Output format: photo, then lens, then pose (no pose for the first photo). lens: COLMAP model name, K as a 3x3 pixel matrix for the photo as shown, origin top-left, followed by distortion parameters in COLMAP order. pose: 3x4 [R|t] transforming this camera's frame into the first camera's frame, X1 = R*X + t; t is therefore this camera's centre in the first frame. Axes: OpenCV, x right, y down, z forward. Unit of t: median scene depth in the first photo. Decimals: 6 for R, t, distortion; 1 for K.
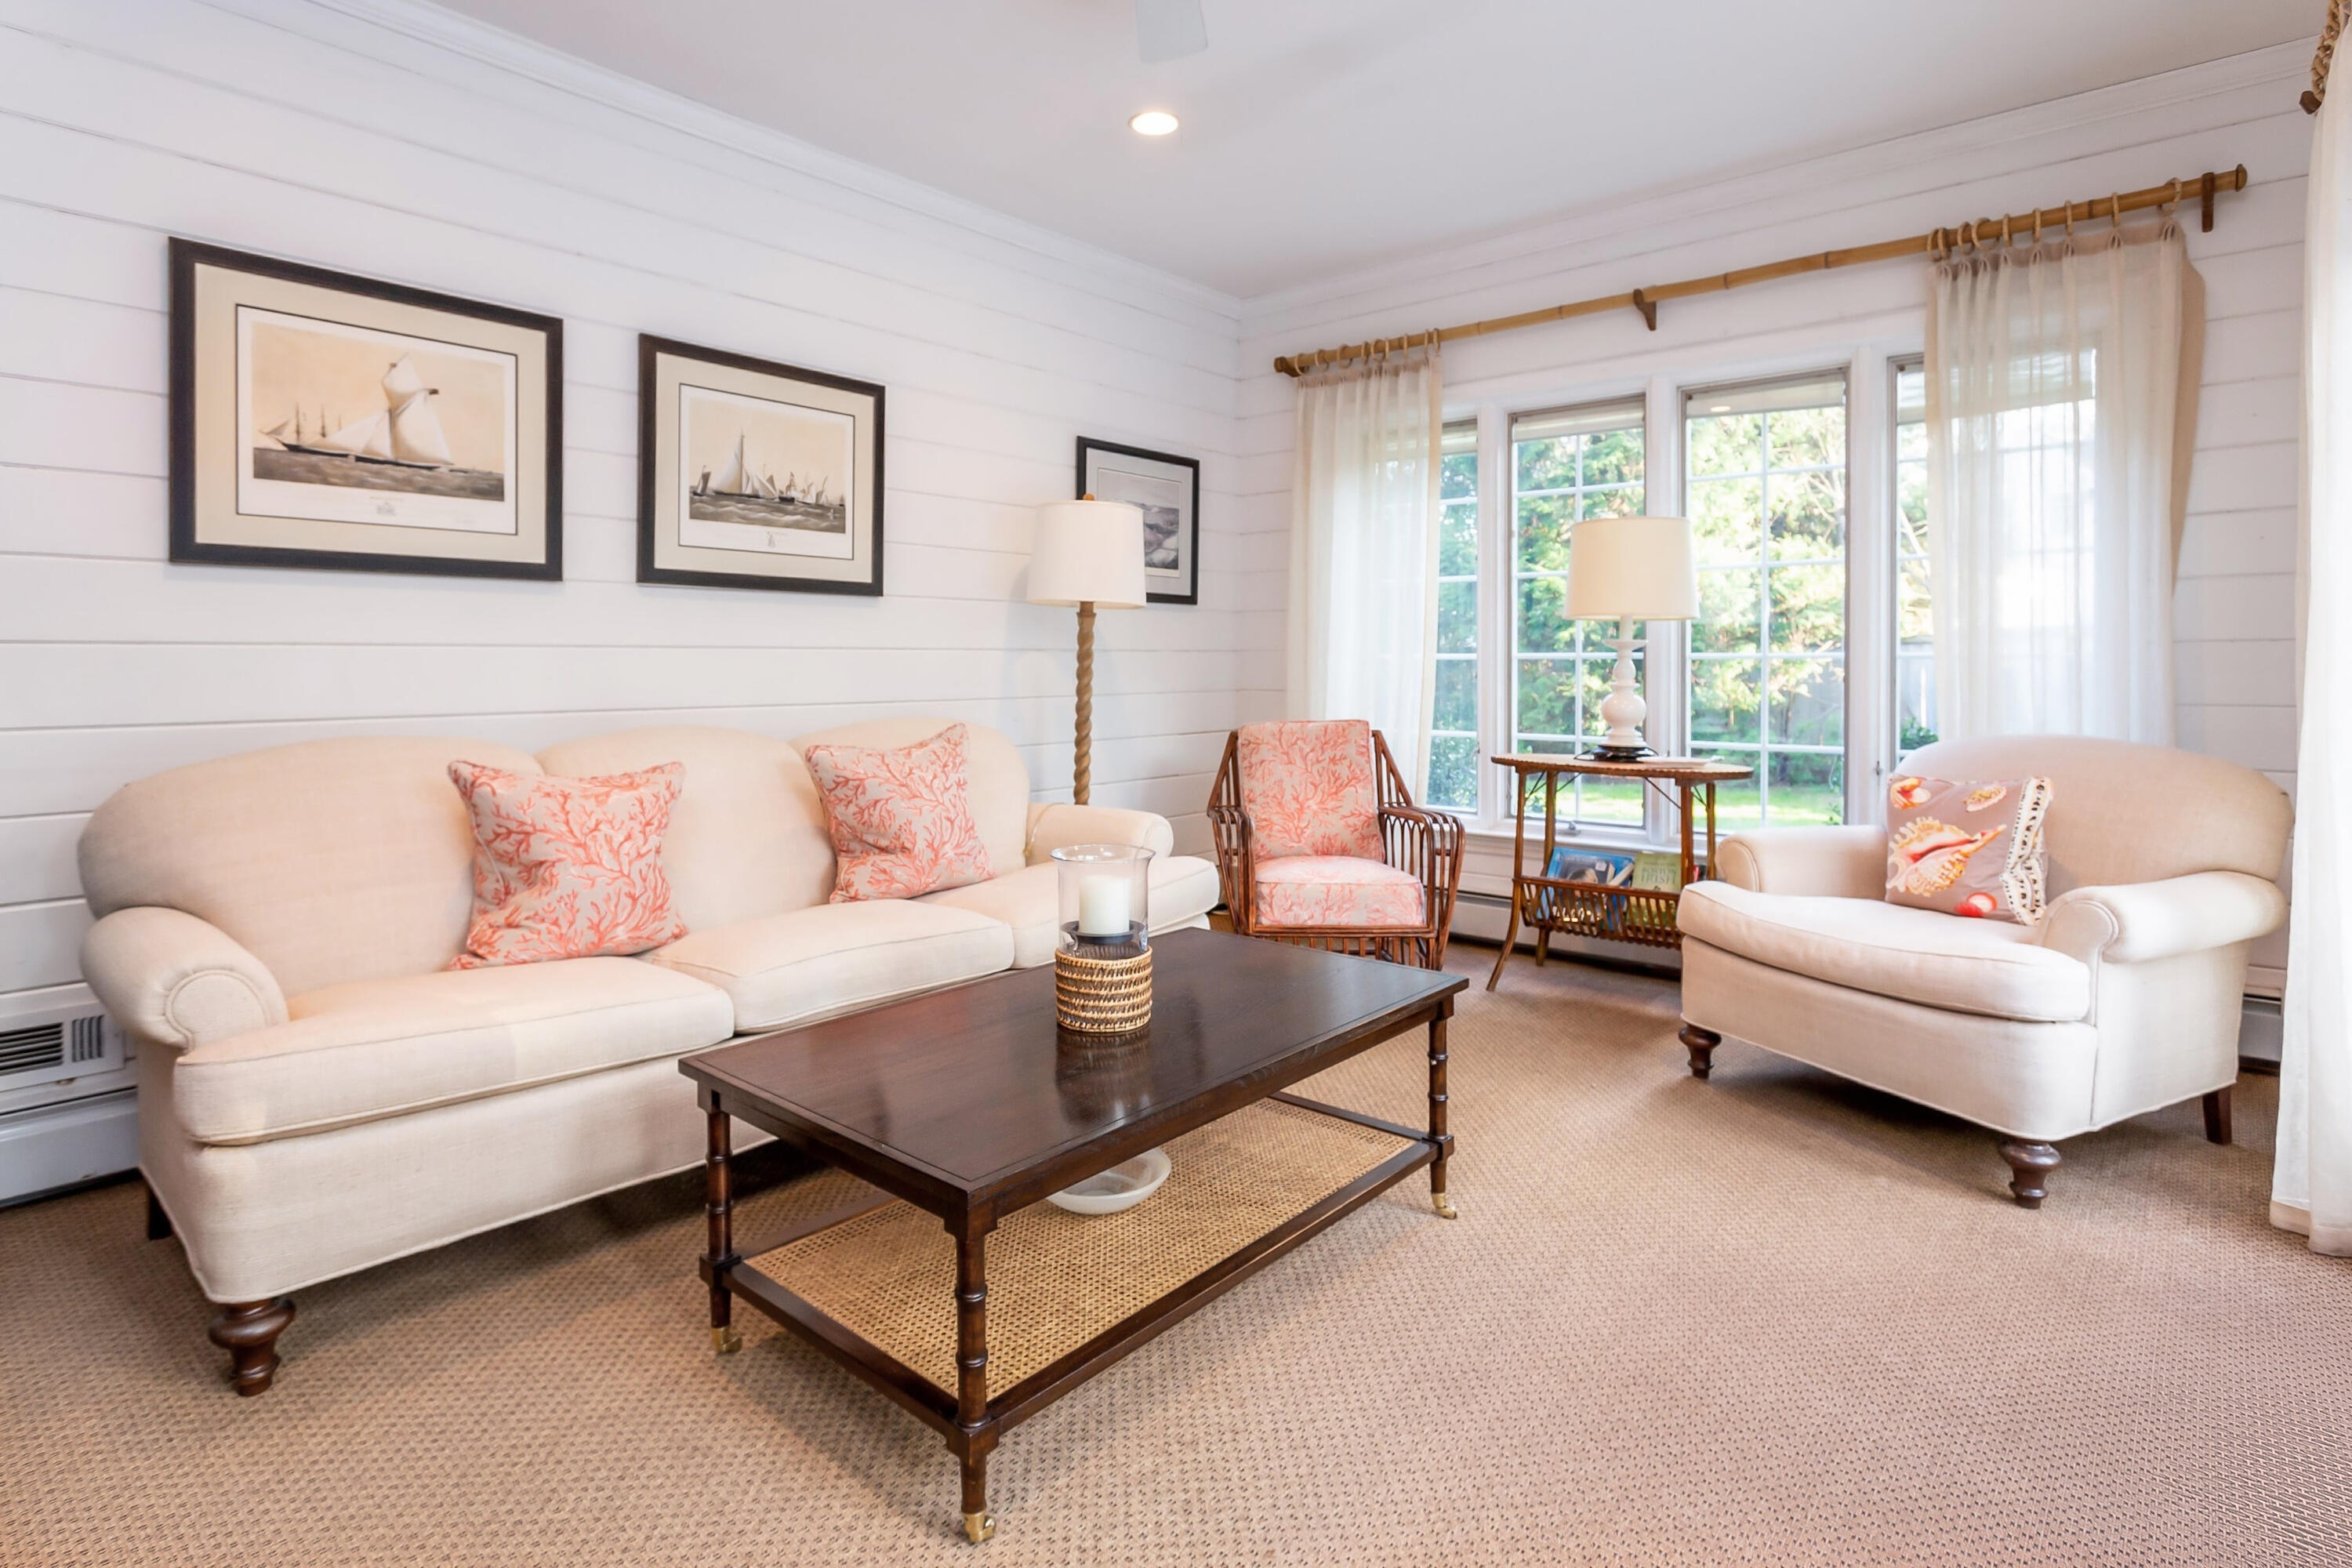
lens RADIAL K [[1227.1, 0, 1173.4], [0, 1227.1, 662.7], [0, 0, 1]] dist [-0.003462, 0.001494]
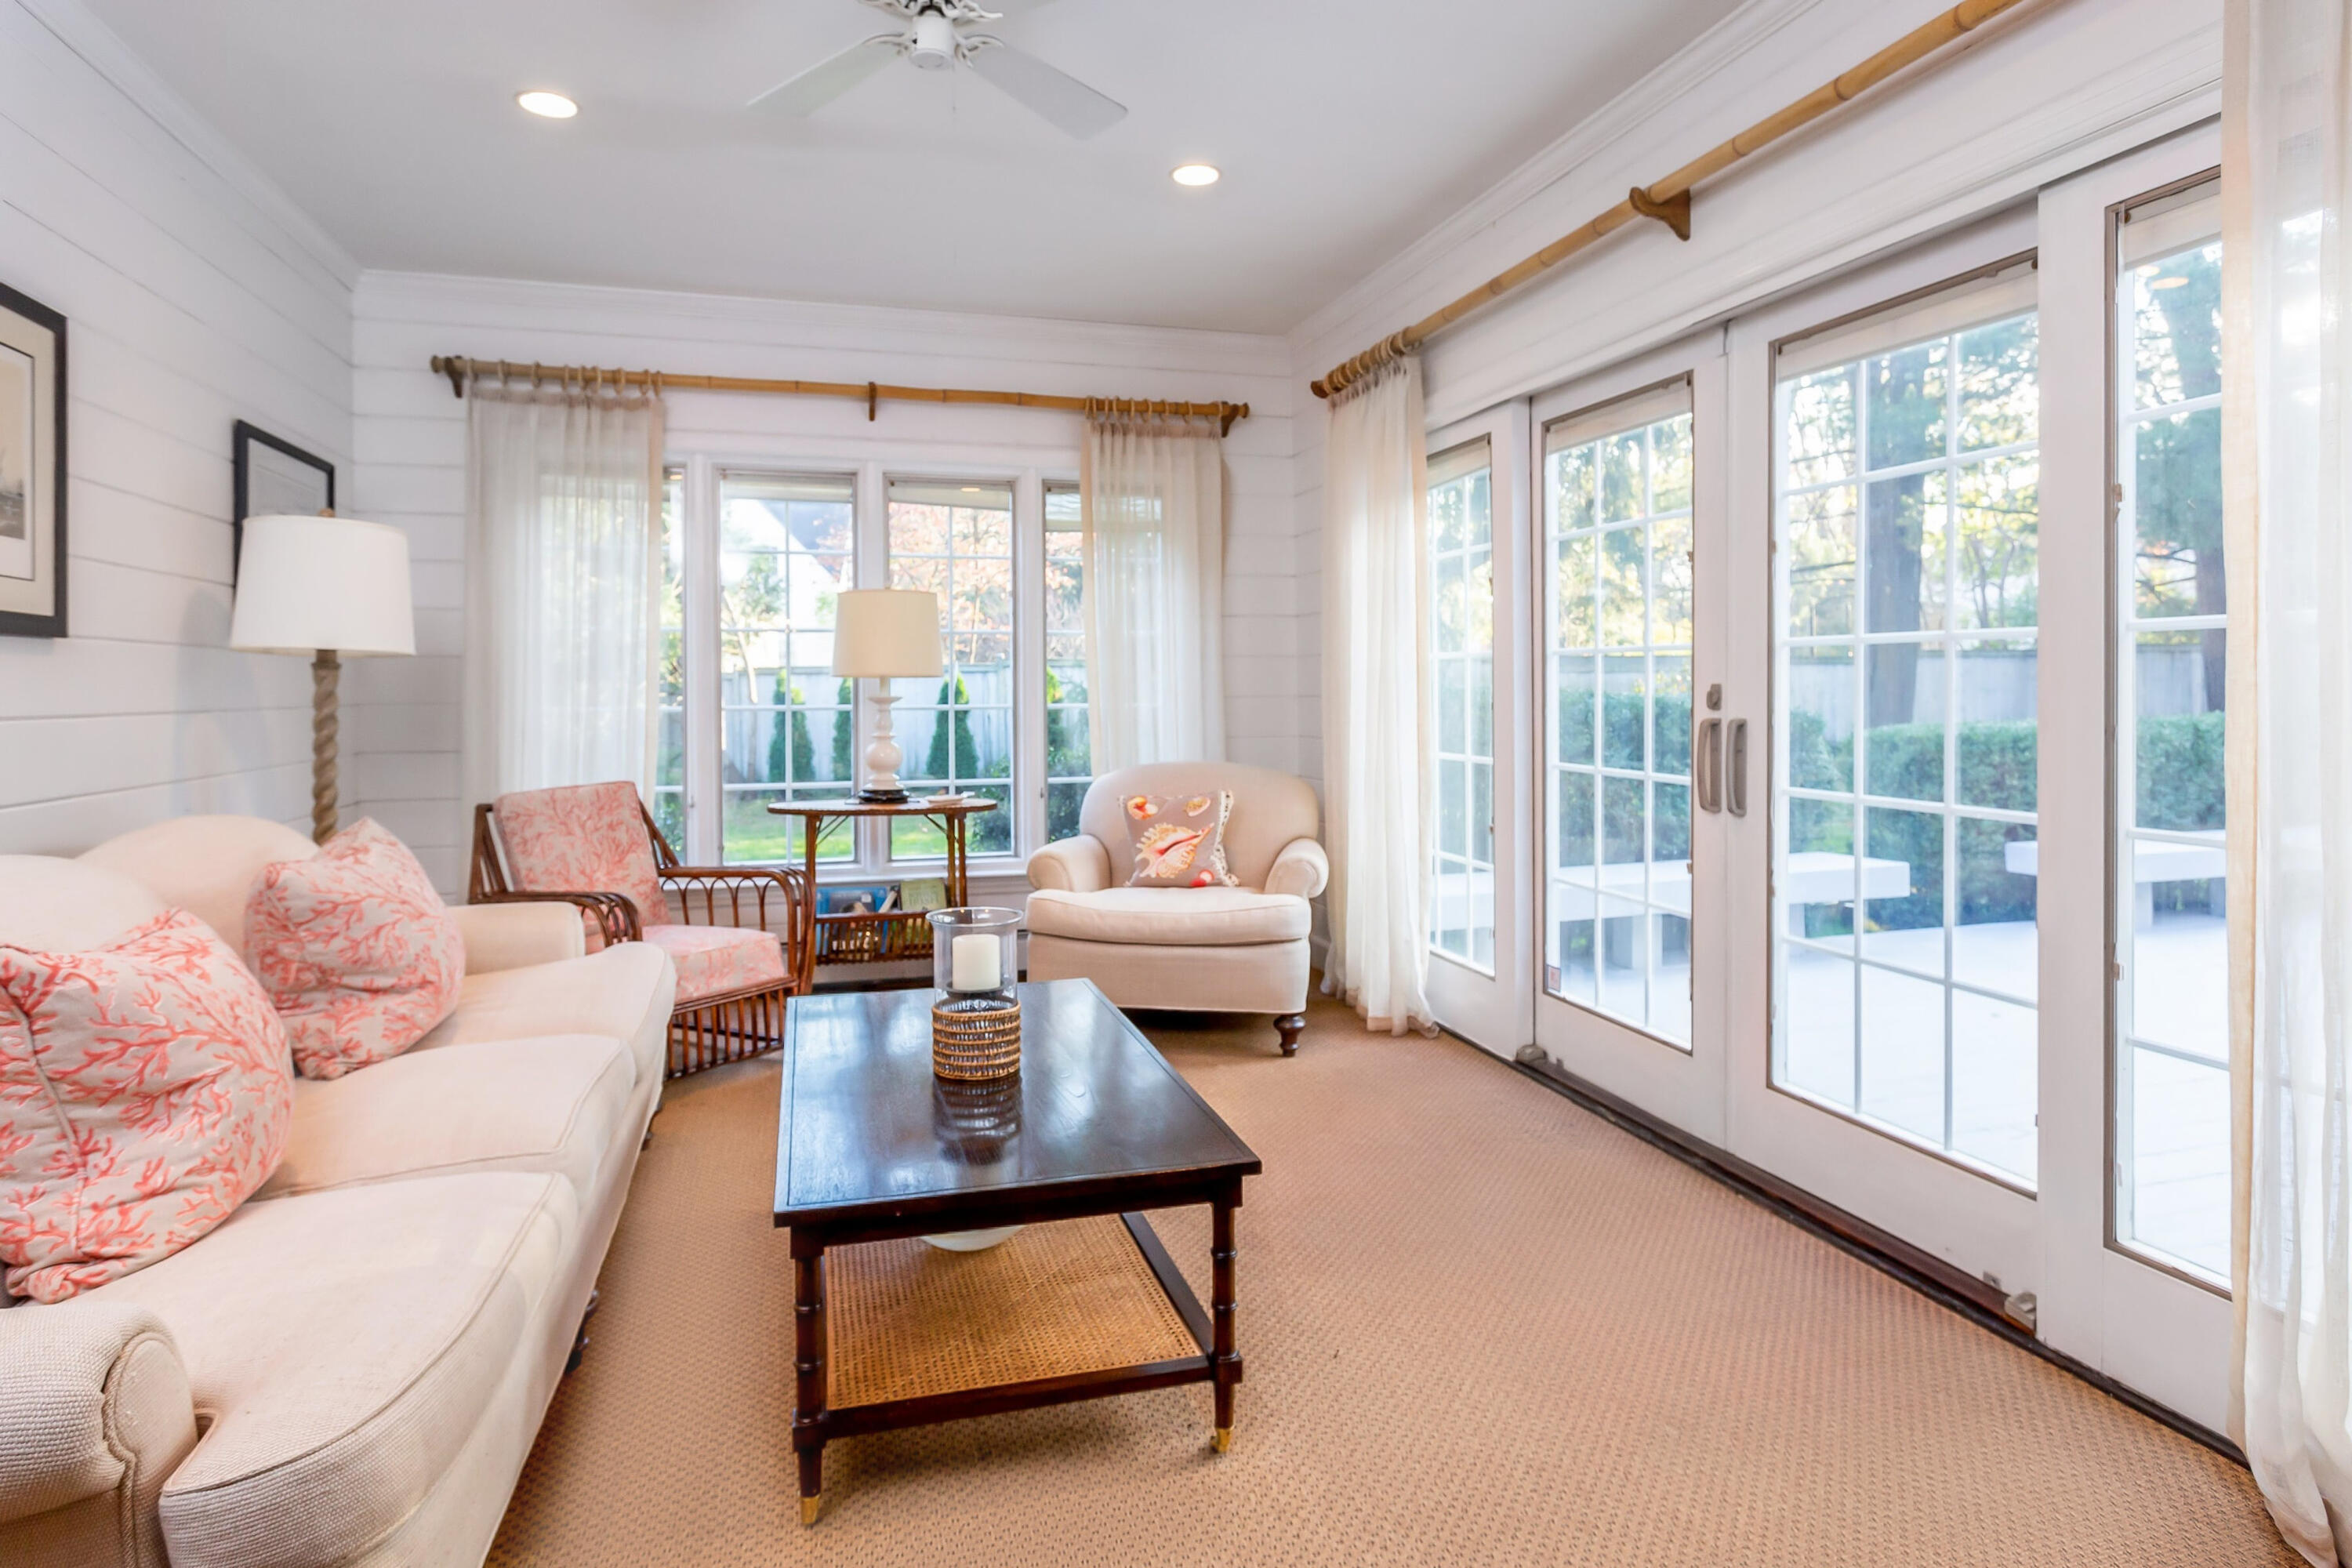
lens RADIAL K [[1277.3, 0, 1186.1], [0, 1277.3, 696.8], [0, 0, 1]] dist [-0.003468, 0.001680]
pose [[0.543517, -0.007055, 0.839369, -0.497199], [0.004588, 0.999975, 0.005434, -0.023939], [-0.839386, 0.000898, 0.543535, 0.129766]]
